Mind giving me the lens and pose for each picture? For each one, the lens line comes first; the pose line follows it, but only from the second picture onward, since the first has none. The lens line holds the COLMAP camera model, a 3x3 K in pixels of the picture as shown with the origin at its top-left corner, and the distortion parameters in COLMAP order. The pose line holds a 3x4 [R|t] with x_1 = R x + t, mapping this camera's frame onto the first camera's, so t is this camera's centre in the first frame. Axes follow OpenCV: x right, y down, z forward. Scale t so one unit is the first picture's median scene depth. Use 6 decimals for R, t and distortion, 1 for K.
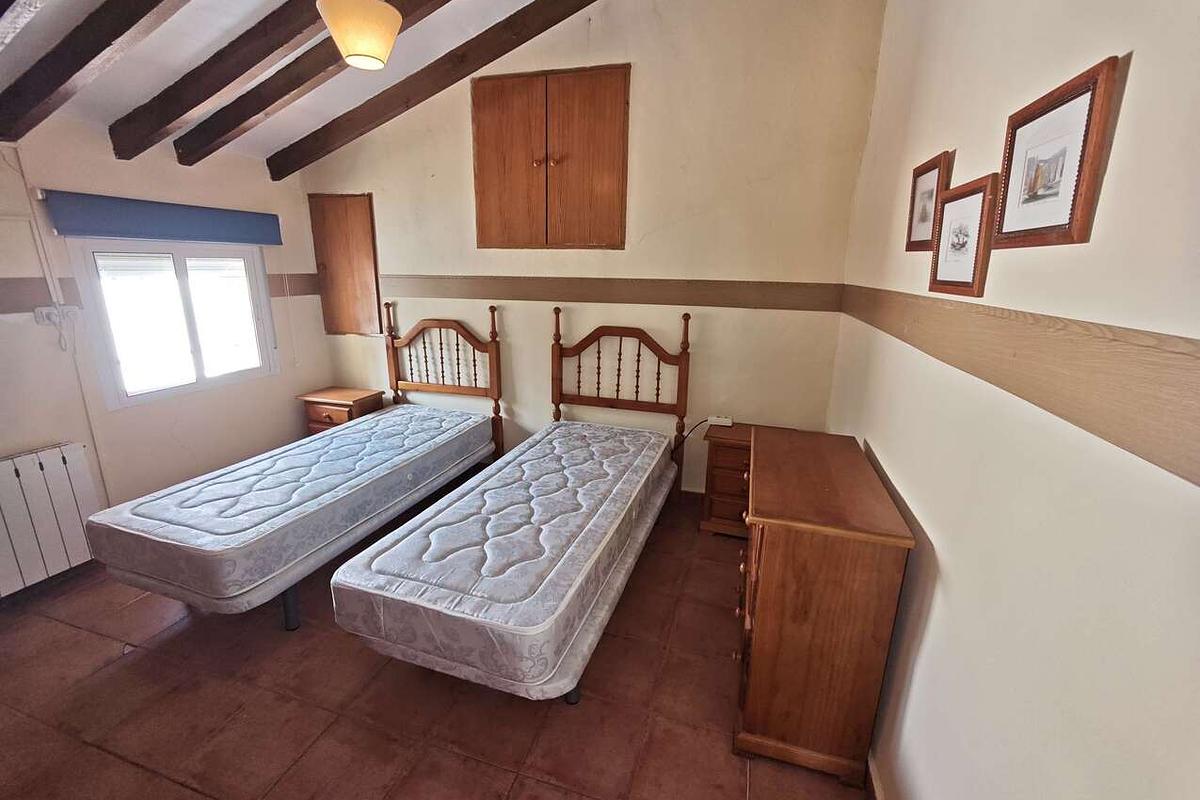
lens RADIAL K [[495.0, 0, 597.2], [0, 495.0, 396.2], [0, 0, 1]] dist [-0.015214, 0.004818]
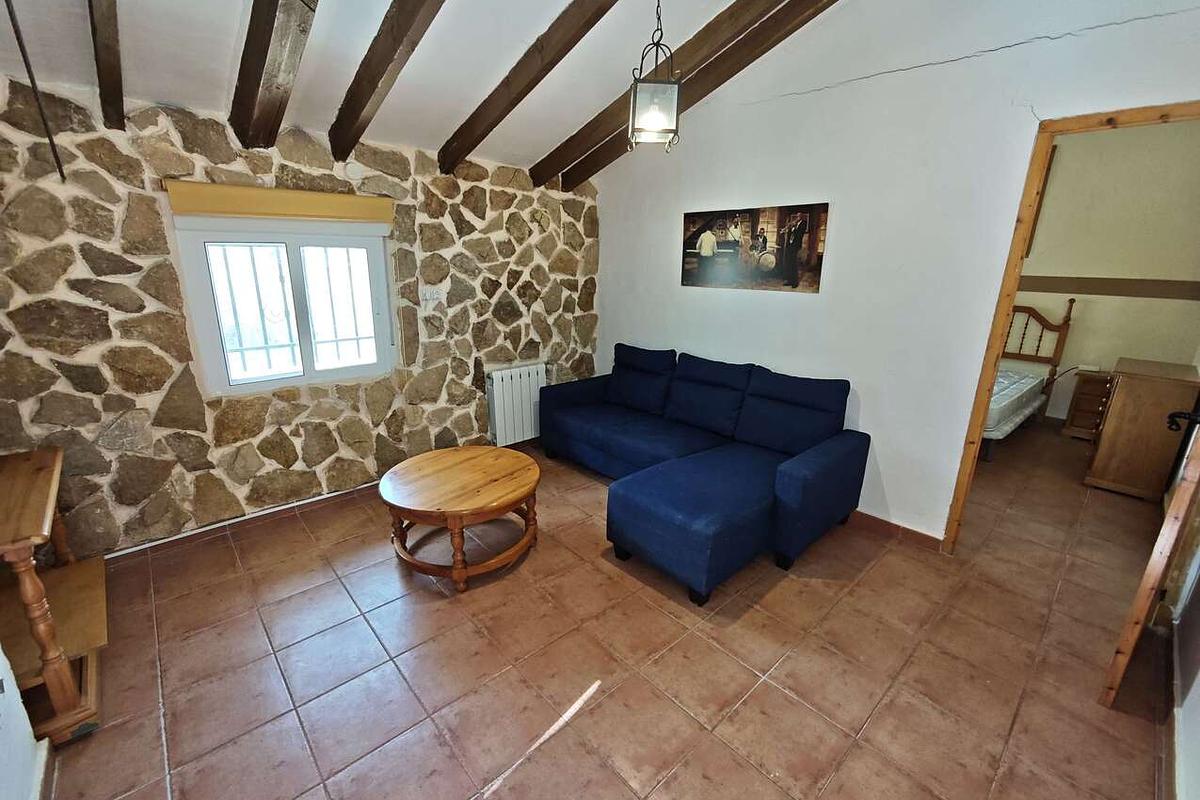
lens RADIAL K [[495.0, 0, 601.9], [0, 495.0, 398.1], [0, 0, 1]] dist [-0.015214, 0.004818]
pose [[0.864573, 0.141726, -0.482107, -0.300233], [-0.135830, 0.989601, 0.047327, 0.260004], [0.483801, 0.024567, 0.874833, -1.021727]]
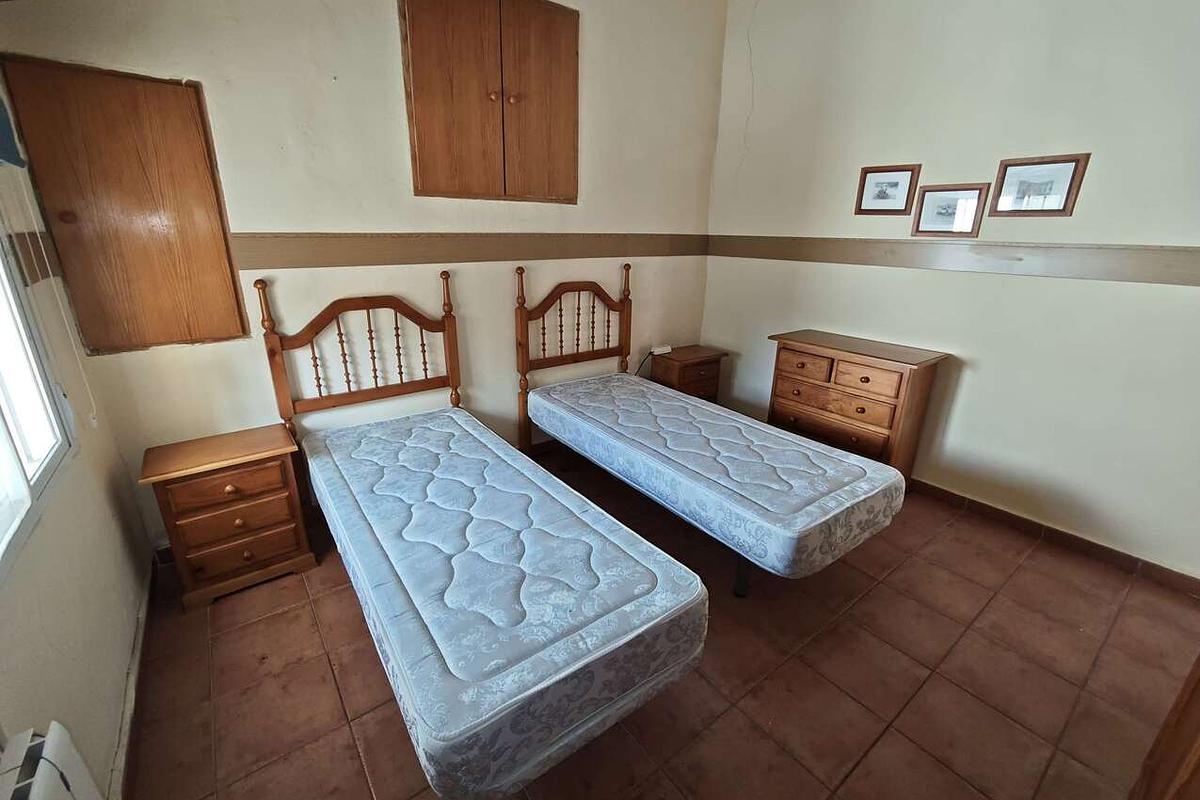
lens RADIAL K [[495.0, 0, 591.8], [0, 495.0, 396.9], [0, 0, 1]] dist [-0.015214, 0.004818]
pose [[0.585908, -0.262567, 0.766662, -0.774021], [0.200194, 0.963630, 0.177030, -0.085202], [-0.785261, 0.049758, 0.617163, 0.353658]]
